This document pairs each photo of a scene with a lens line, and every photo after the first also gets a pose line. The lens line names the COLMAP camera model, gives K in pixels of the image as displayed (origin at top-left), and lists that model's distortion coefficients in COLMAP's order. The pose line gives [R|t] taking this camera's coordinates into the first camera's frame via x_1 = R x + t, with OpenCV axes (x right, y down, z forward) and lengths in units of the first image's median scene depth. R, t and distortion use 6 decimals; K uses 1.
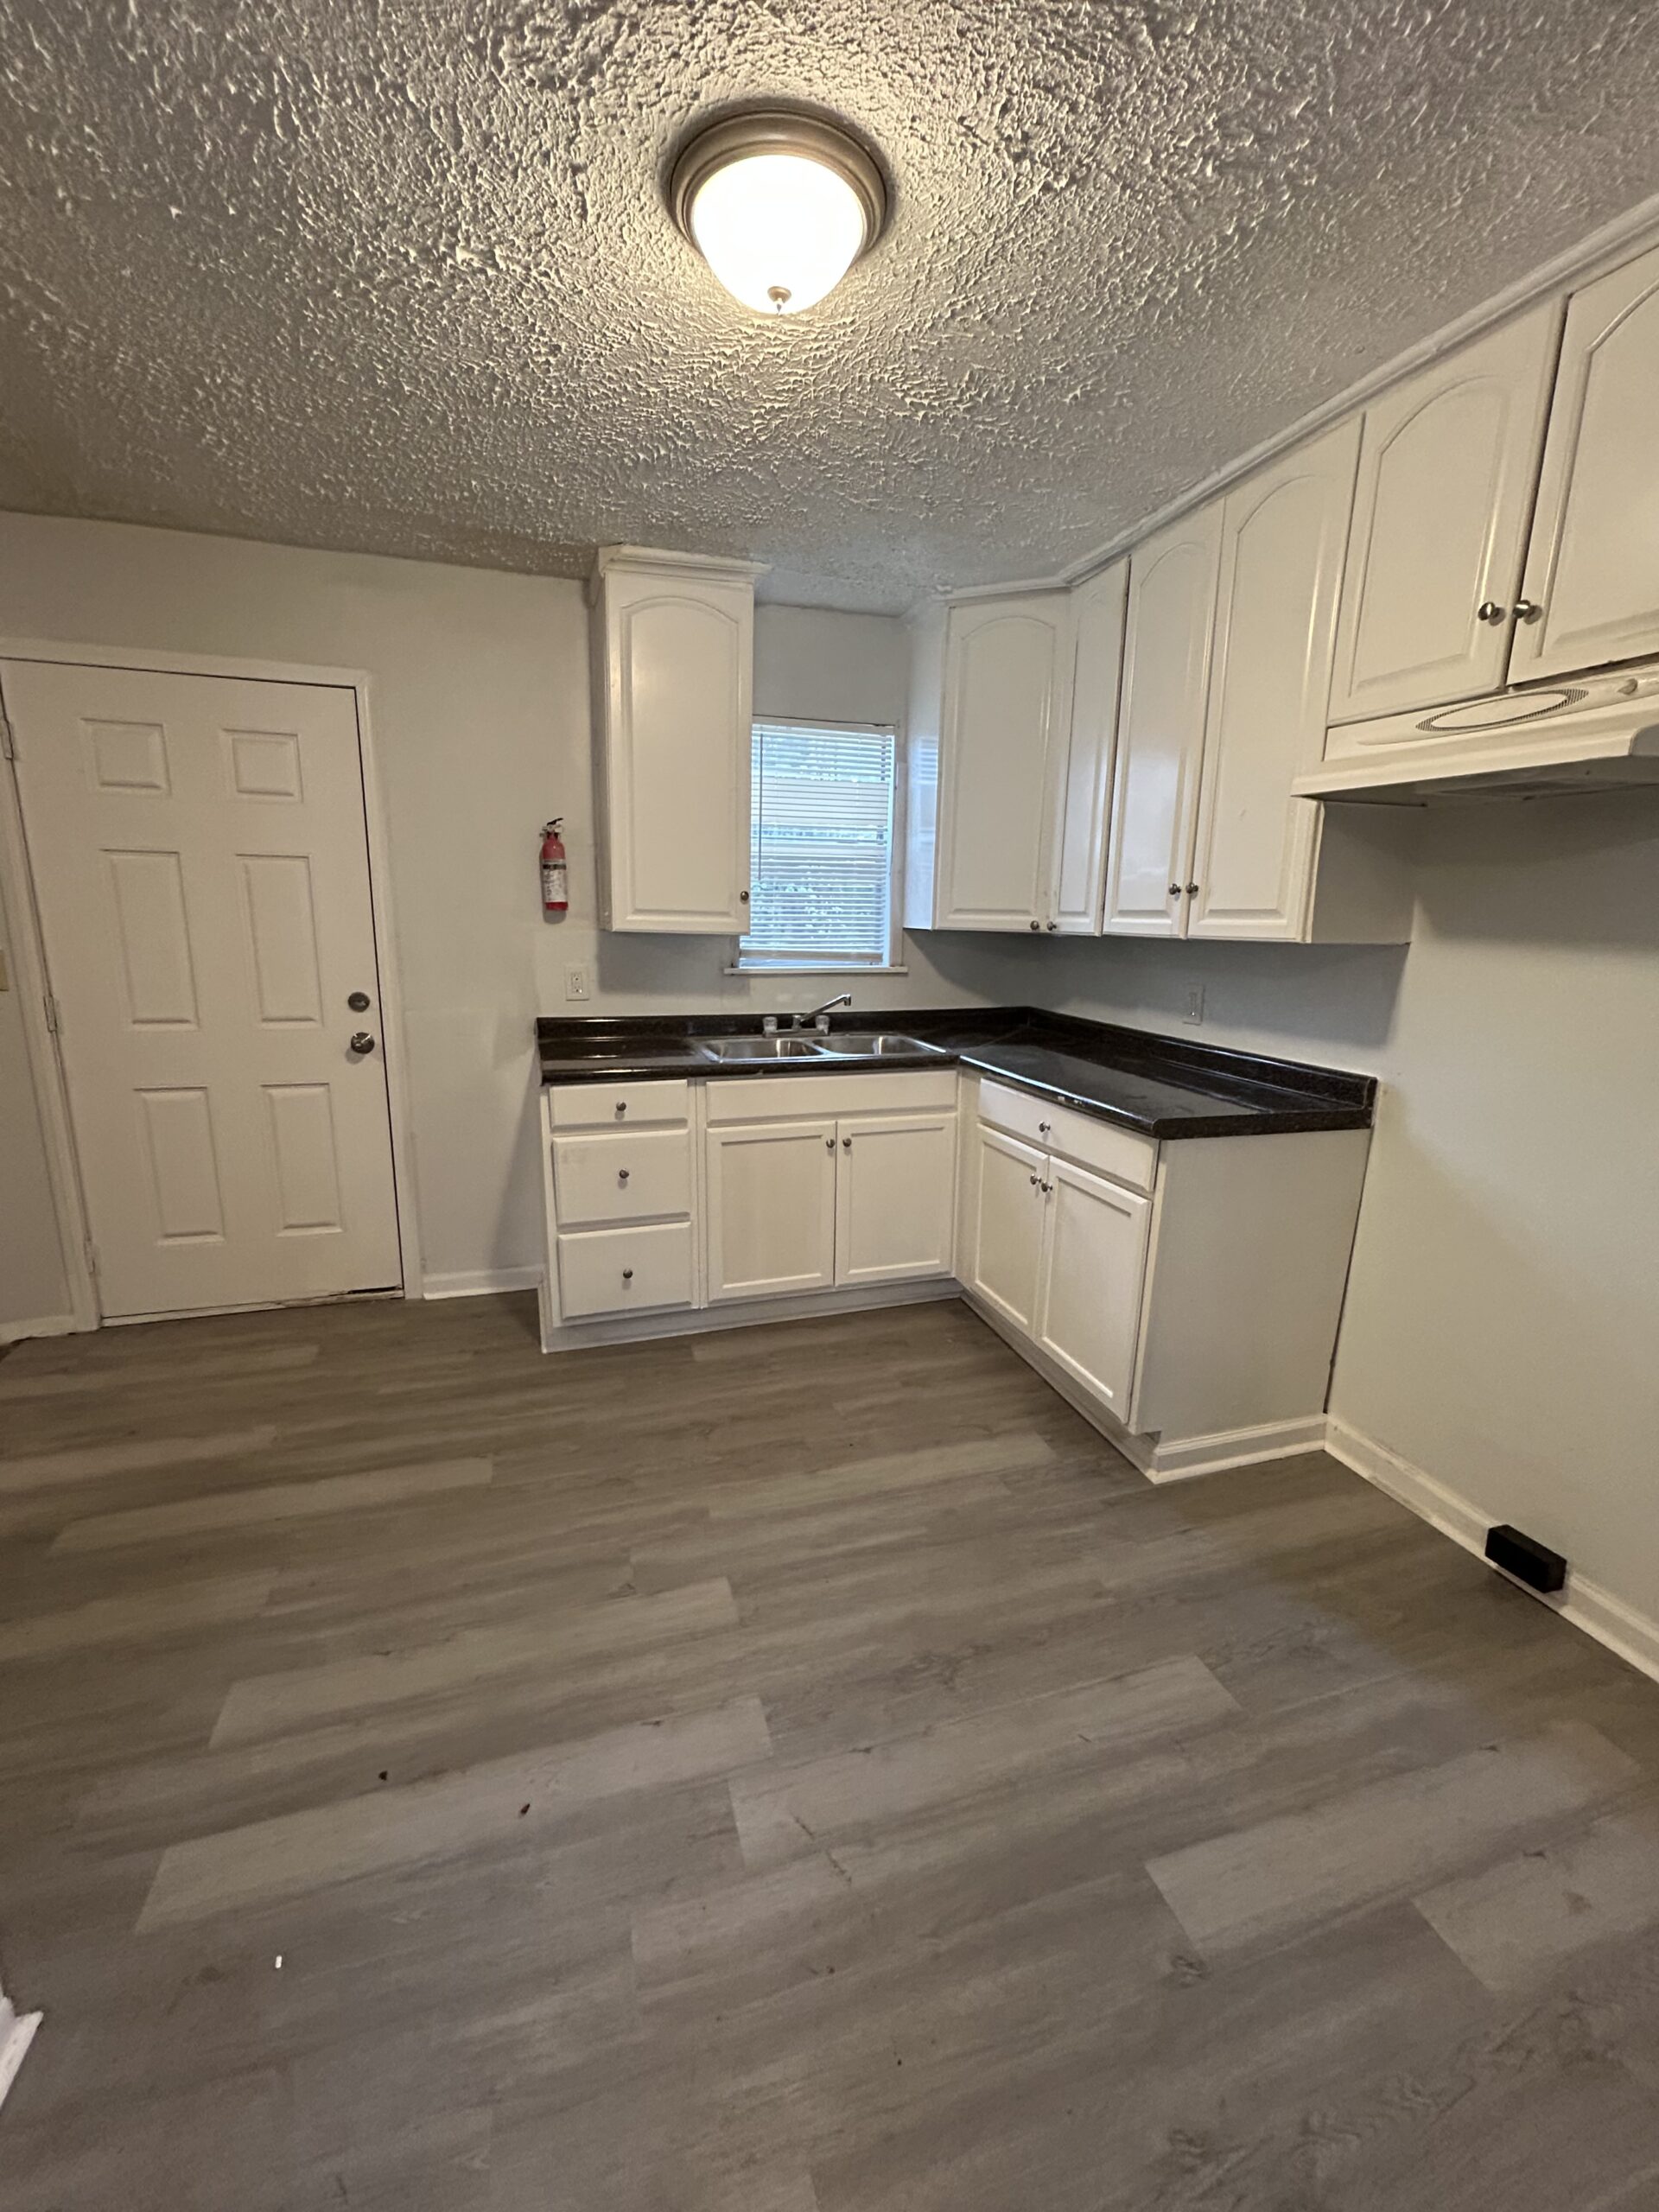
lens RADIAL K [[902.1, 0, 829.5], [0, 902.1, 1106.0], [0, 0, 1]] dist [-0.007552, 0.007829]
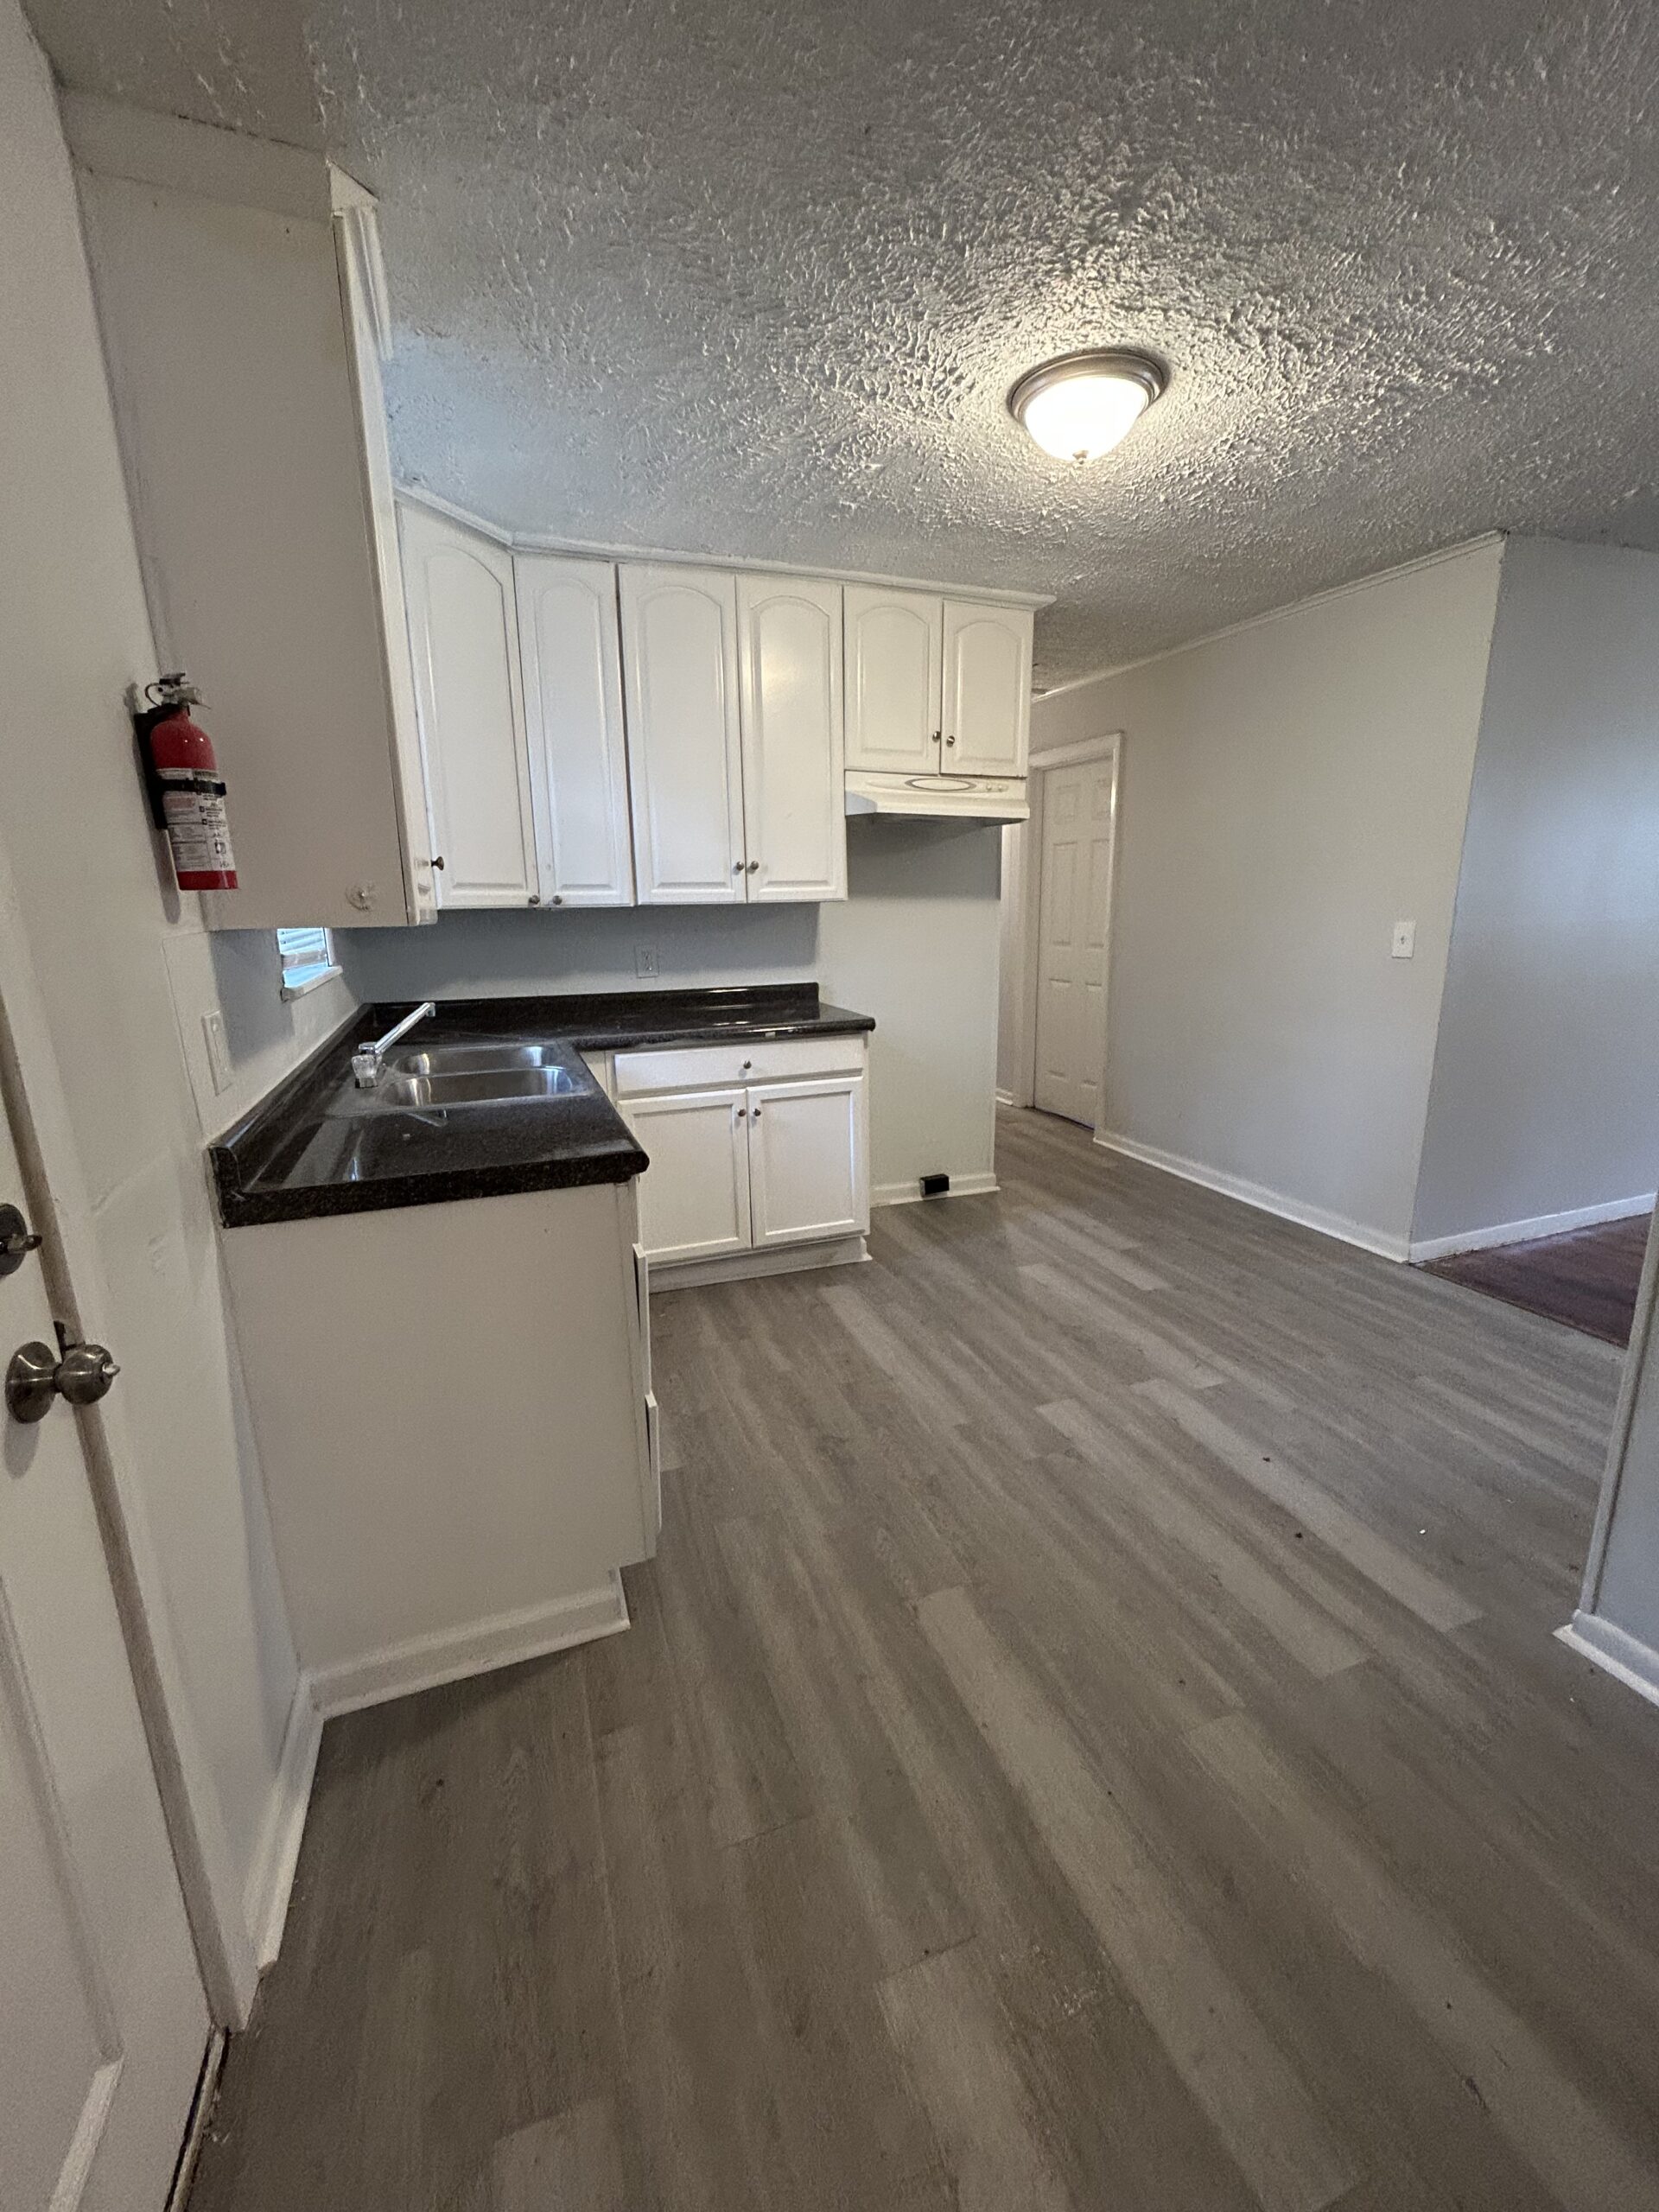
lens RADIAL K [[902.1, 0, 829.5], [0, 902.1, 1106.0], [0, 0, 1]] dist [-0.007552, 0.007829]
pose [[-0.051915, -0.245045, 0.968121, -1.138598], [0.222357, 0.942256, 0.250422, -0.242713], [-0.973582, 0.228269, 0.005571, 1.091625]]
